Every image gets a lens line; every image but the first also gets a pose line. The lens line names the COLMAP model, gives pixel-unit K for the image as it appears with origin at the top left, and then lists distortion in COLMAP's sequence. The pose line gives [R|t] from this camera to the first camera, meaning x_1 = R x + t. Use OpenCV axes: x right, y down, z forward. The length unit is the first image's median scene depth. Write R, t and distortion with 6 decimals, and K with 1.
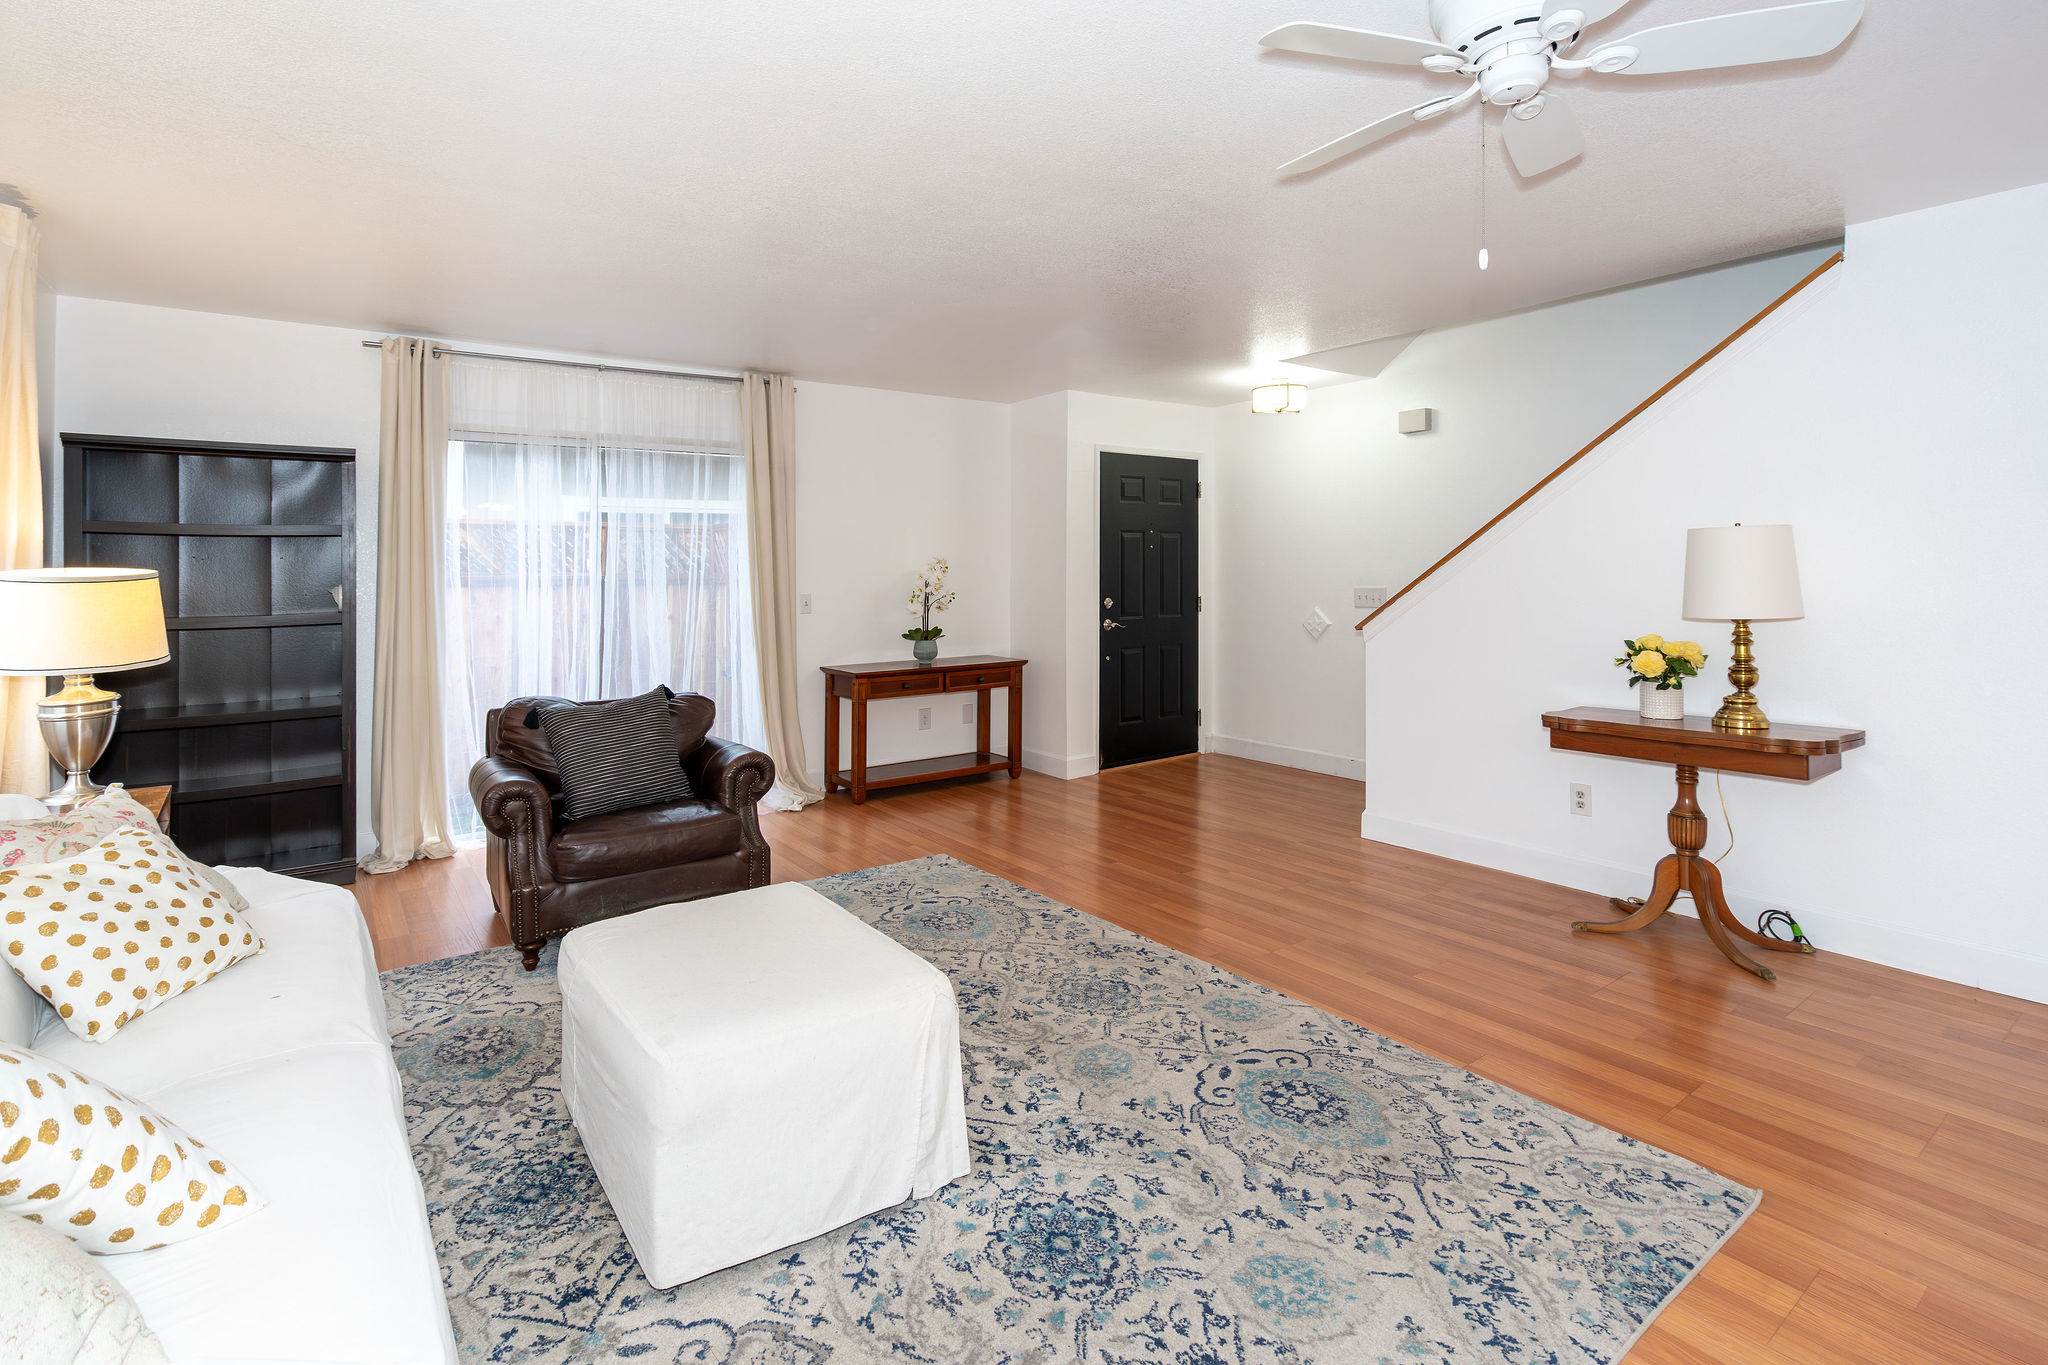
lens RADIAL K [[971.9, 0, 1015.2], [0, 971.9, 550.1], [0, 0, 1]] dist [-0.003115, 0.000799]
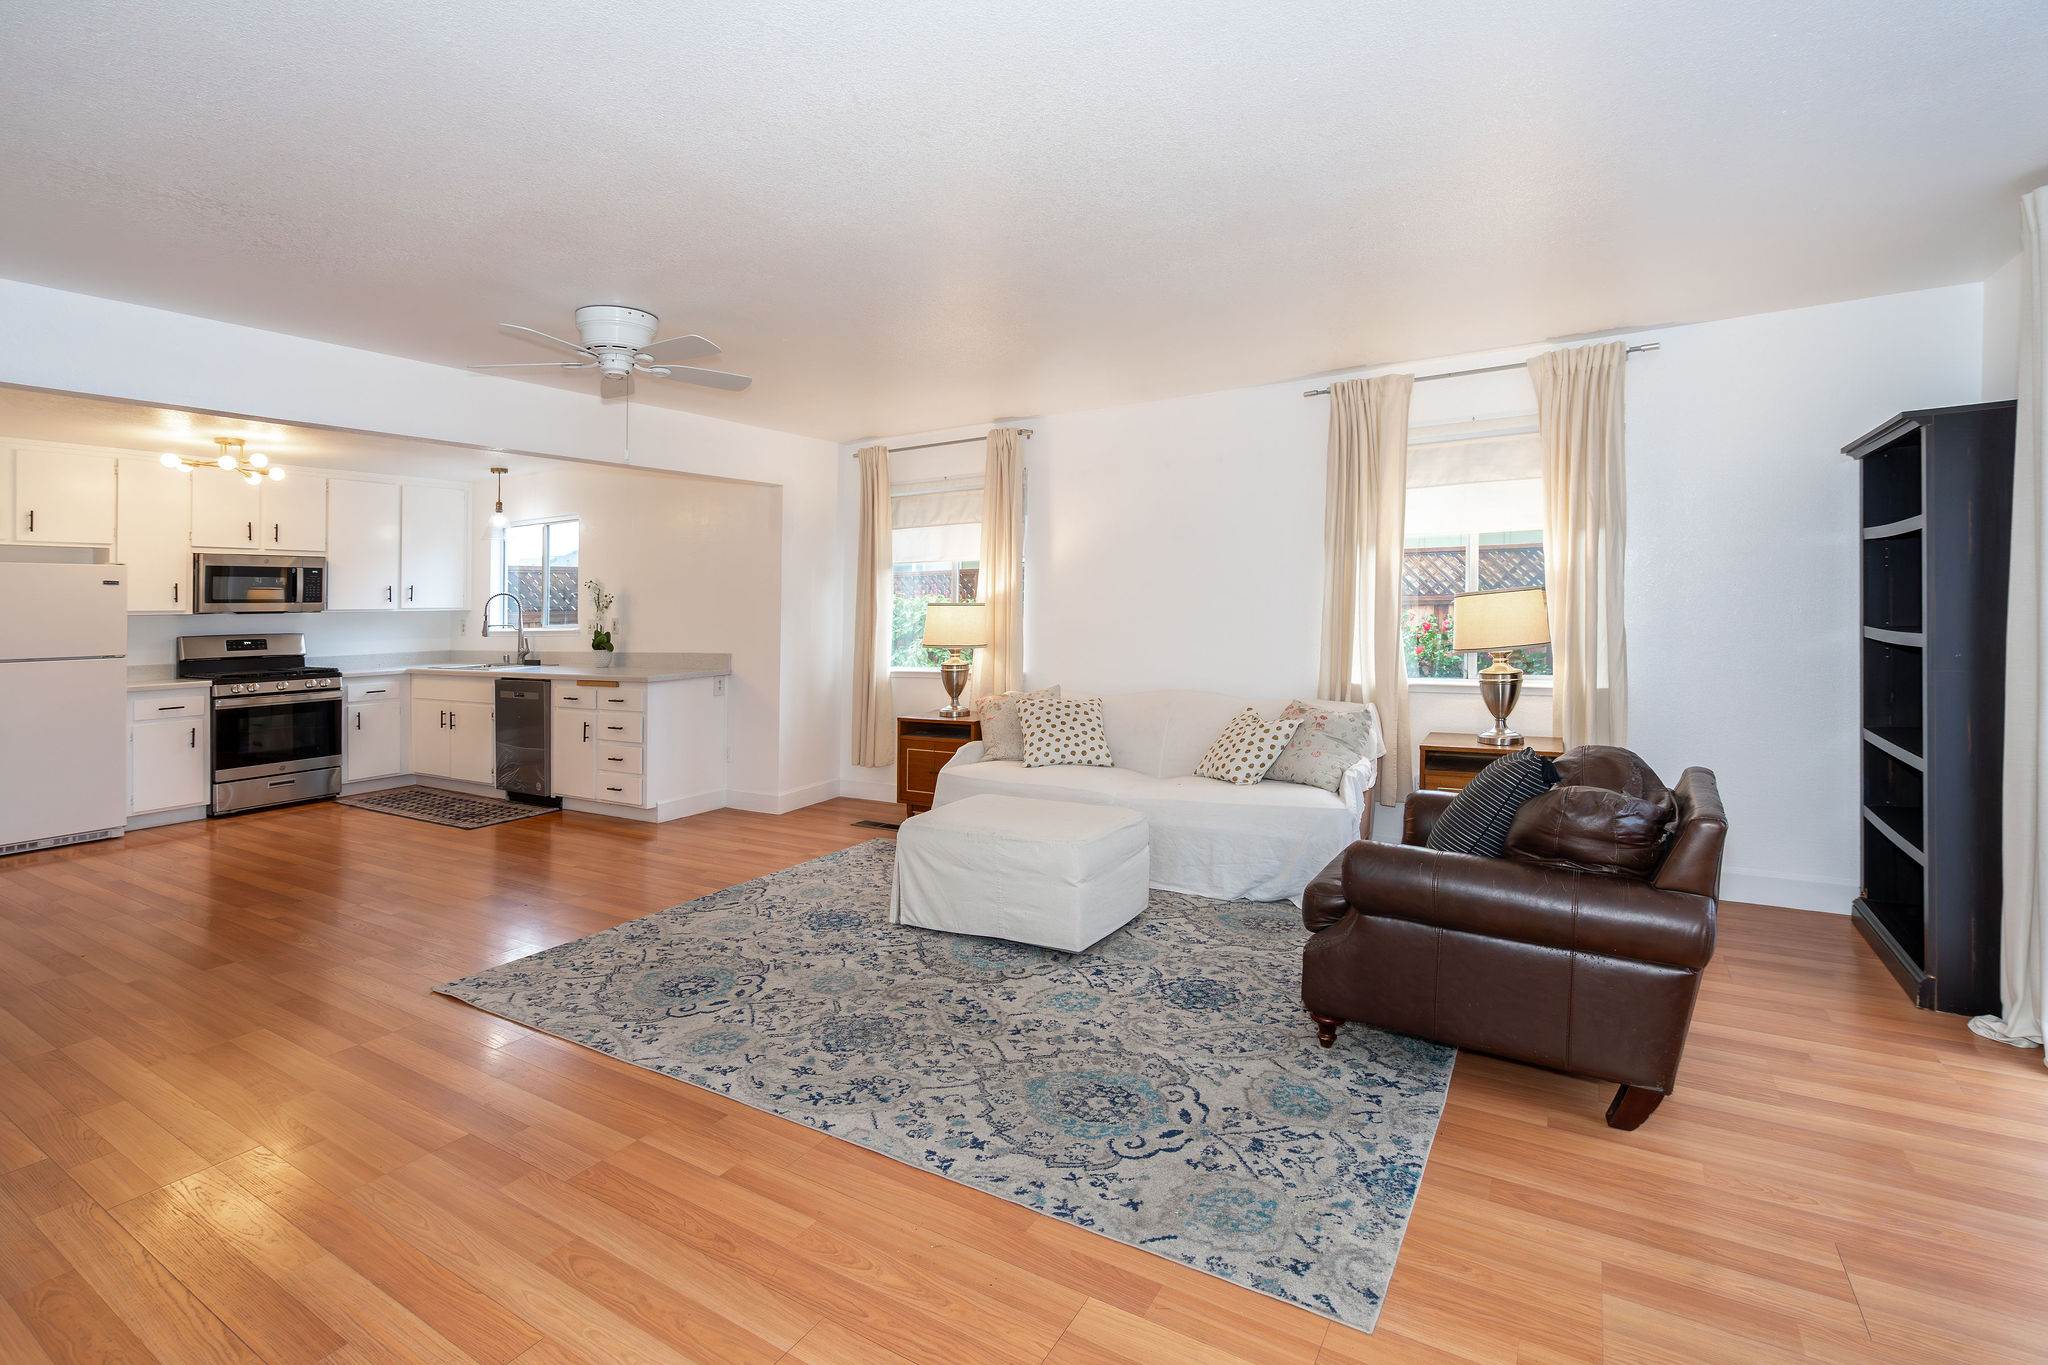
lens RADIAL K [[945.0, 0, 1002.0], [0, 945.0, 577.6], [0, 0, 1]] dist [0.001818, -0.000016]
pose [[-0.929017, 0.016627, -0.369664, 0.284112], [0.037132, 0.998136, -0.048424, 0.040606], [0.368170, -0.058713, -0.927903, 1.906368]]
